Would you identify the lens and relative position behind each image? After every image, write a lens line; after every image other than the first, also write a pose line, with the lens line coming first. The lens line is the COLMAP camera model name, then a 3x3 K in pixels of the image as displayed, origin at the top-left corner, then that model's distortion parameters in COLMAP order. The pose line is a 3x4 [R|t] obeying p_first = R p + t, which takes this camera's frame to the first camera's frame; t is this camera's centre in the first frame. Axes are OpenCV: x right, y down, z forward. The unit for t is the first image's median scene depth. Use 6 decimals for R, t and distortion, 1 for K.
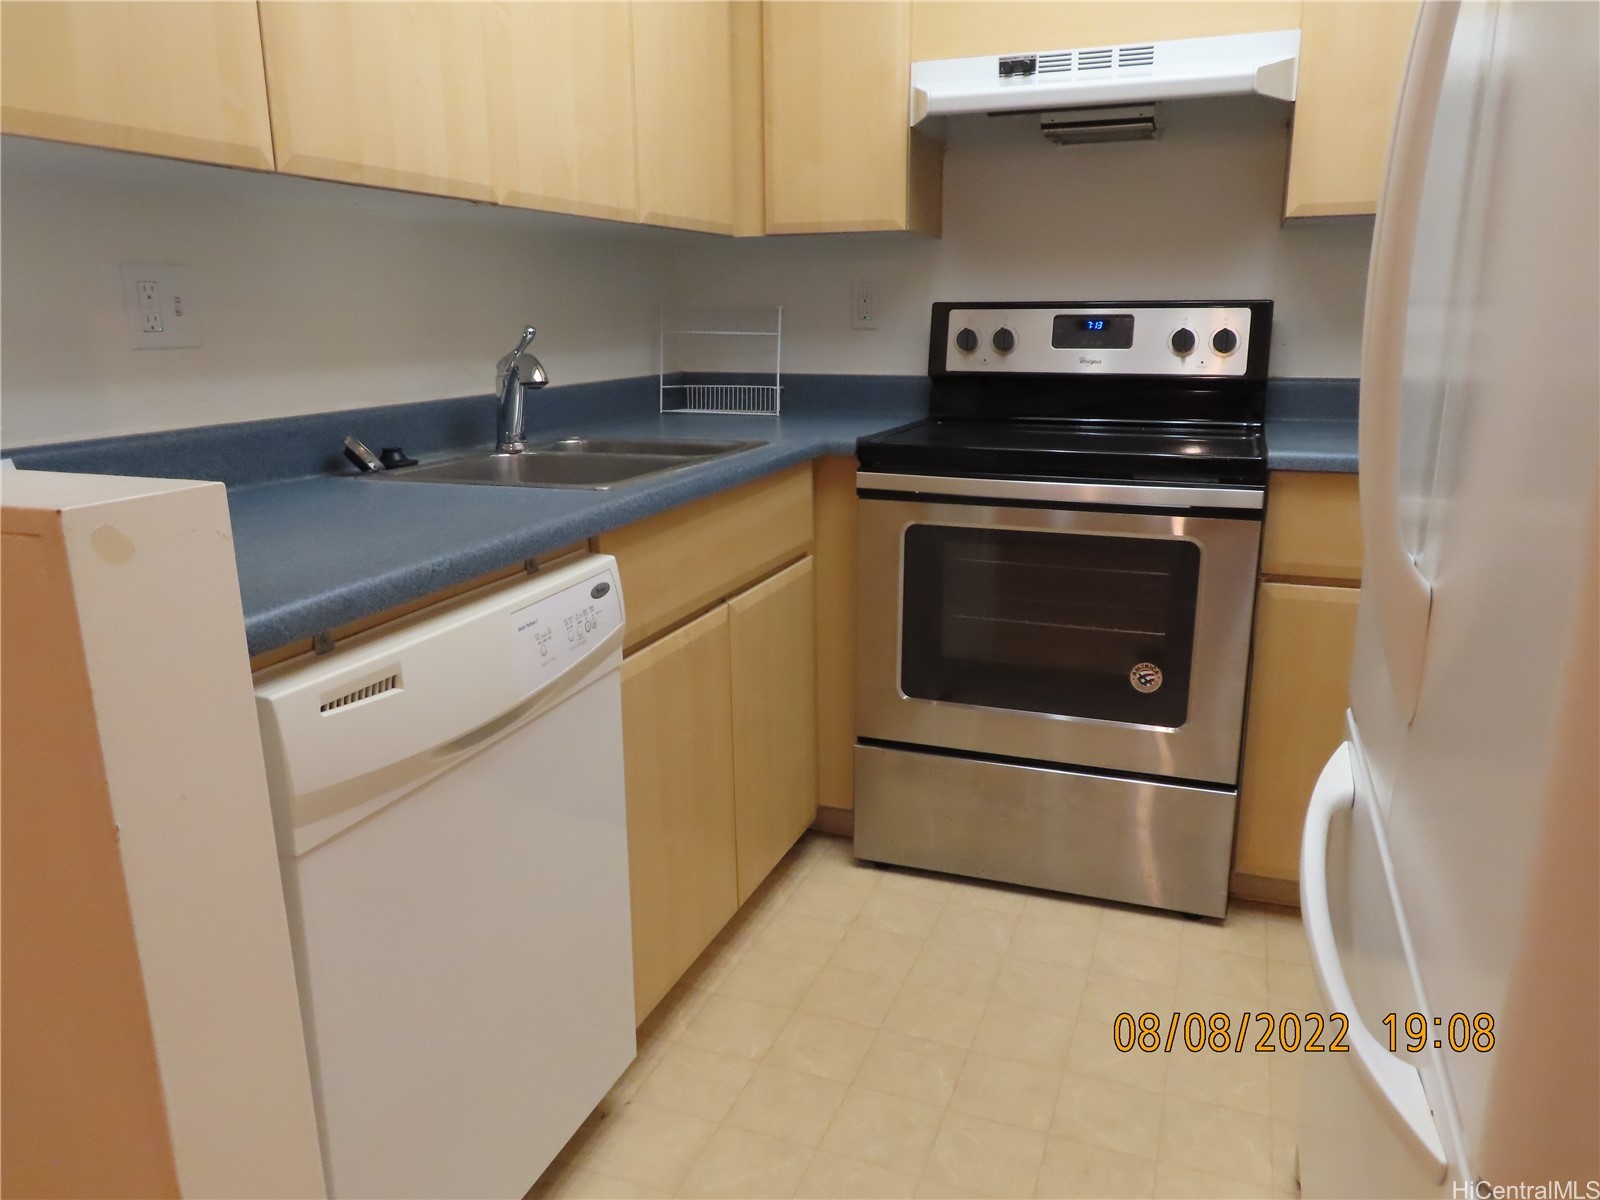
lens RADIAL K [[1146.2, 0, 800.0], [0, 1146.2, 600.0], [0, 0, 1]] dist [-0.009370, -0.003121]
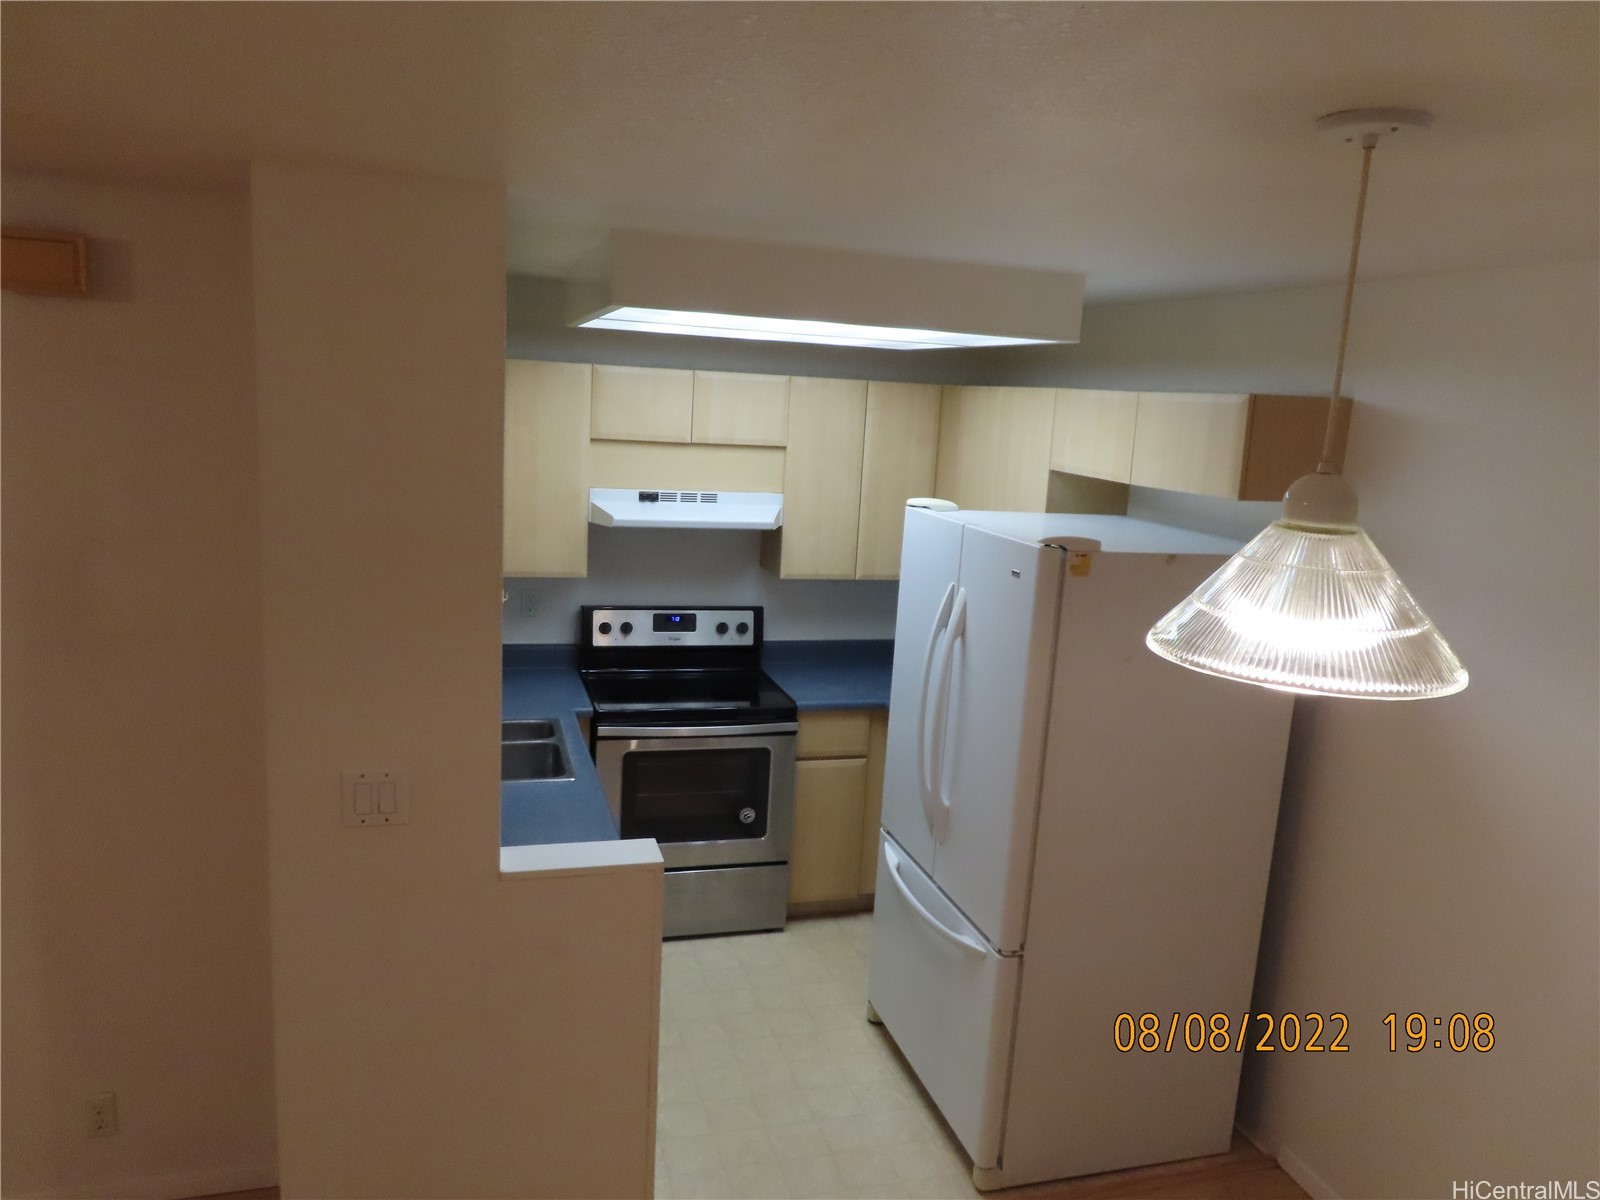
lens RADIAL K [[1146.2, 0, 800.0], [0, 1146.2, 600.0], [0, 0, 1]] dist [-0.009370, -0.003121]
pose [[0.796805, -0.056414, 0.601598, -0.708861], [0.086298, 0.996050, -0.020895, -0.225225], [-0.598043, 0.068566, 0.798526, -0.598122]]
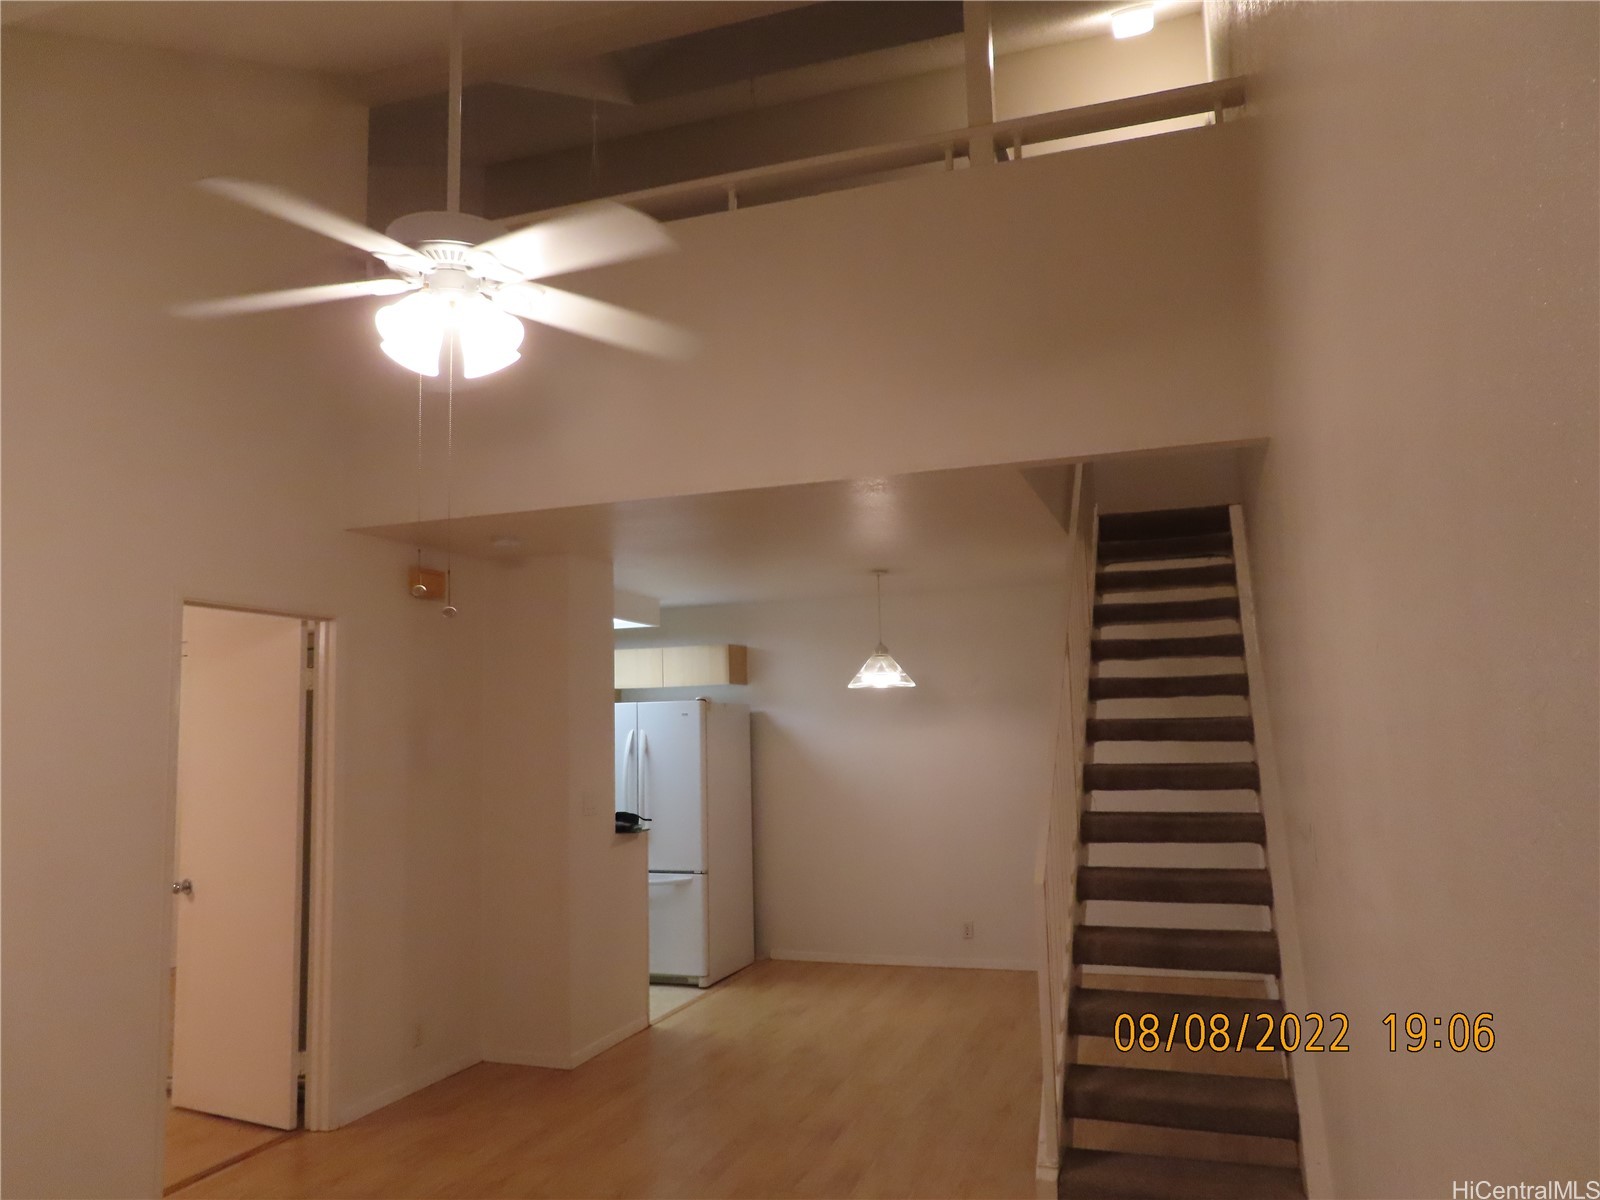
lens RADIAL K [[1146.2, 0, 800.0], [0, 1146.2, 600.0], [0, 0, 1]] dist [-0.009370, -0.003121]
pose [[-0.045521, 0.128285, 0.990692, -3.778477], [0.269875, 0.956424, -0.111447, -0.083420], [-0.961819, 0.262290, -0.078158, 0.376952]]
